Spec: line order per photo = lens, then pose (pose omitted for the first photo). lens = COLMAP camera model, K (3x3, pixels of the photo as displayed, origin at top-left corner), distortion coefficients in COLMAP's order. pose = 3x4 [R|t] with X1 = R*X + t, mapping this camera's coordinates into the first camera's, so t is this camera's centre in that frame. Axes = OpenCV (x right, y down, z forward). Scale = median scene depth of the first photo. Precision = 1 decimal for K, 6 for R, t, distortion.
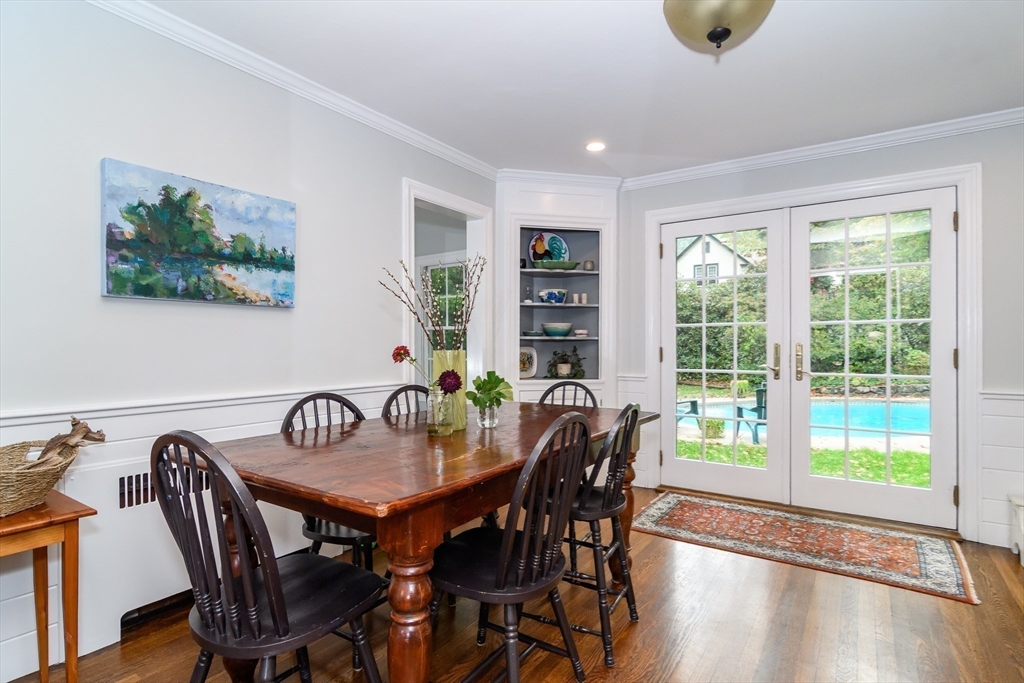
lens RADIAL K [[519.9, 0, 515.5], [0, 519.9, 344.7], [0, 0, 1]] dist [-0.004322, -0.000695]
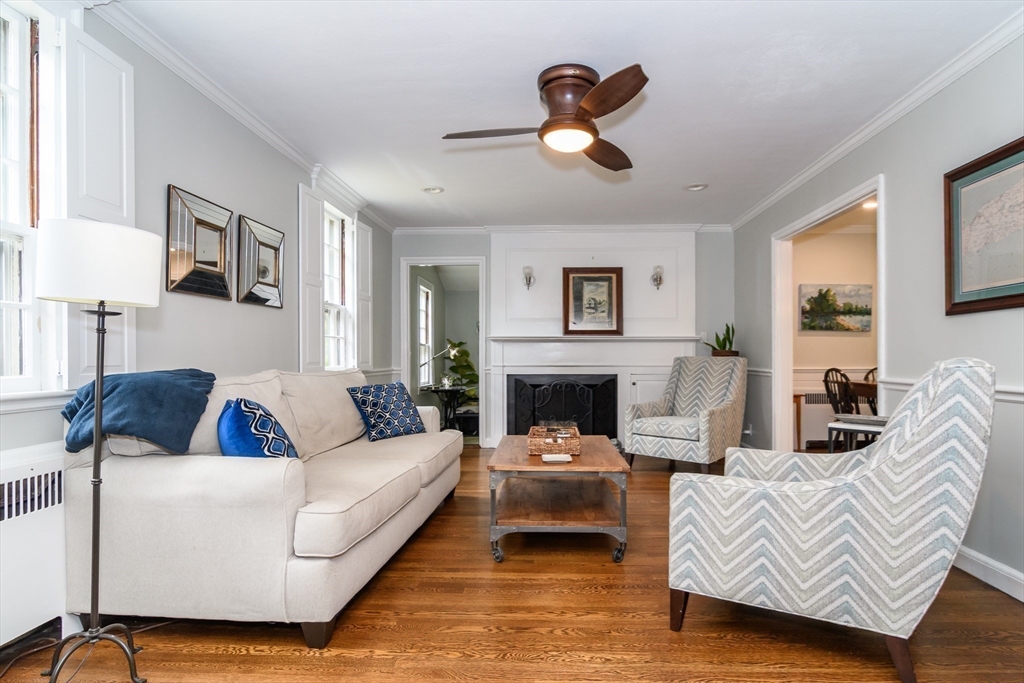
lens RADIAL K [[569.1, 0, 508.1], [0, 569.1, 337.5], [0, 0, 1]] dist [-0.000082, 0.000163]
pose [[0.553277, 0.013630, -0.832886, 0.825989], [-0.009679, 0.999904, 0.009934, -0.059559], [0.832941, 0.002565, 0.553355, -1.823306]]
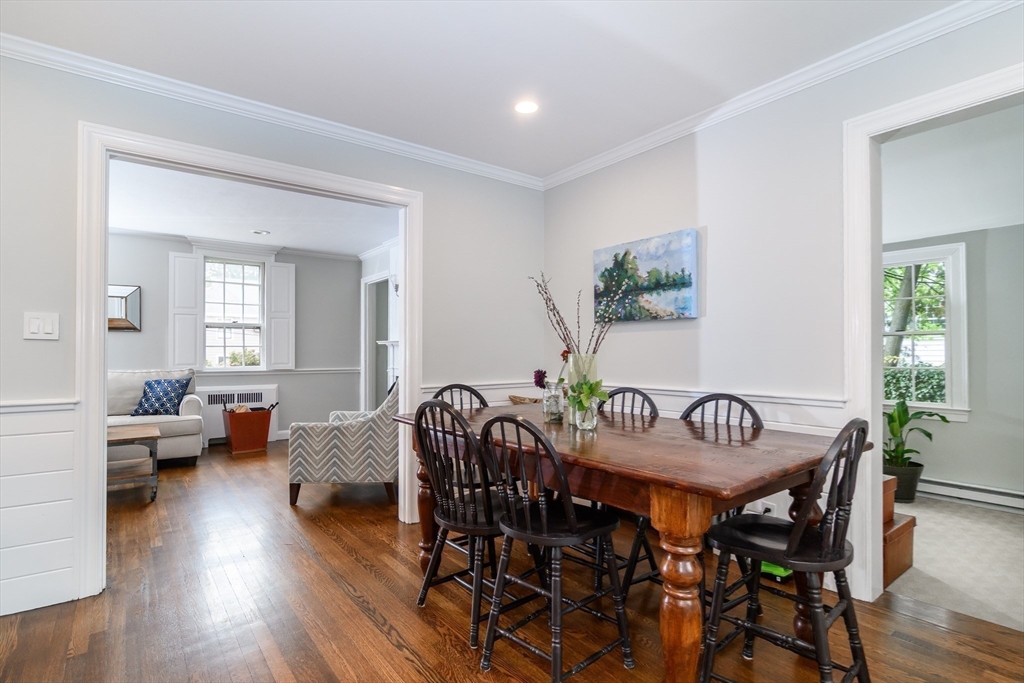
lens RADIAL K [[498.9, 0, 526.0], [0, 498.9, 362.5], [0, 0, 1]] dist [0.002045, 0.000043]
pose [[-0.290548, 0.033592, -0.956271, 0.846560], [0.019392, 0.999385, 0.029214, -0.011362], [0.956664, -0.010056, -0.291020, 1.069827]]
